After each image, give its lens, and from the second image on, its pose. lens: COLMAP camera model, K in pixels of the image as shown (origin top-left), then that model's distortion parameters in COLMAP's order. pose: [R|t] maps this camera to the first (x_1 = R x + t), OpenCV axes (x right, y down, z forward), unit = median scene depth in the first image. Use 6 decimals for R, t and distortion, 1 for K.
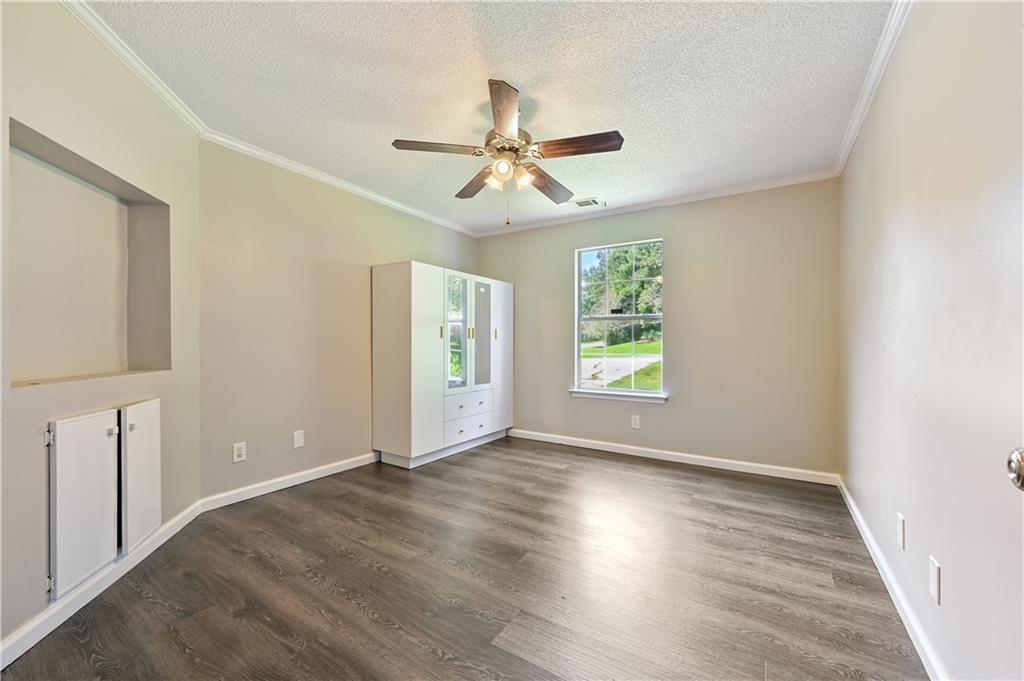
lens RADIAL K [[403.2, 0, 514.3], [0, 403.2, 341.5], [0, 0, 1]] dist [-0.003928, -0.000090]
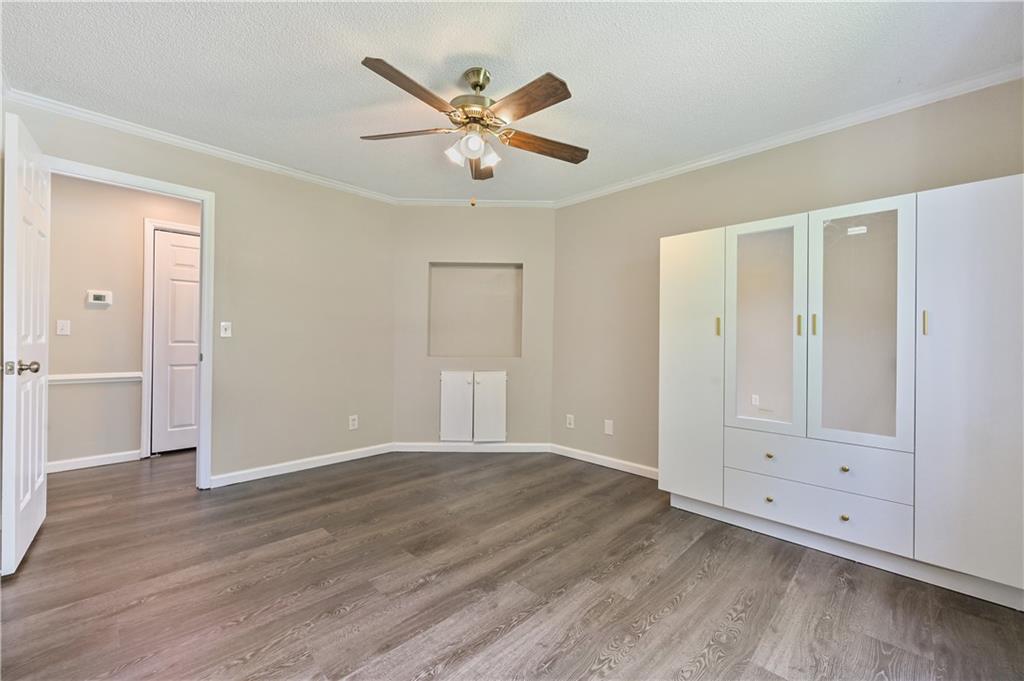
lens RADIAL K [[403.2, 0, 514.0], [0, 403.2, 342.7], [0, 0, 1]] dist [-0.003928, -0.000090]
pose [[-0.211650, -0.001834, -0.977344, 0.649141], [-0.001853, 0.999997, -0.001475, 0.004726], [0.977344, 0.001499, -0.211653, 0.998317]]
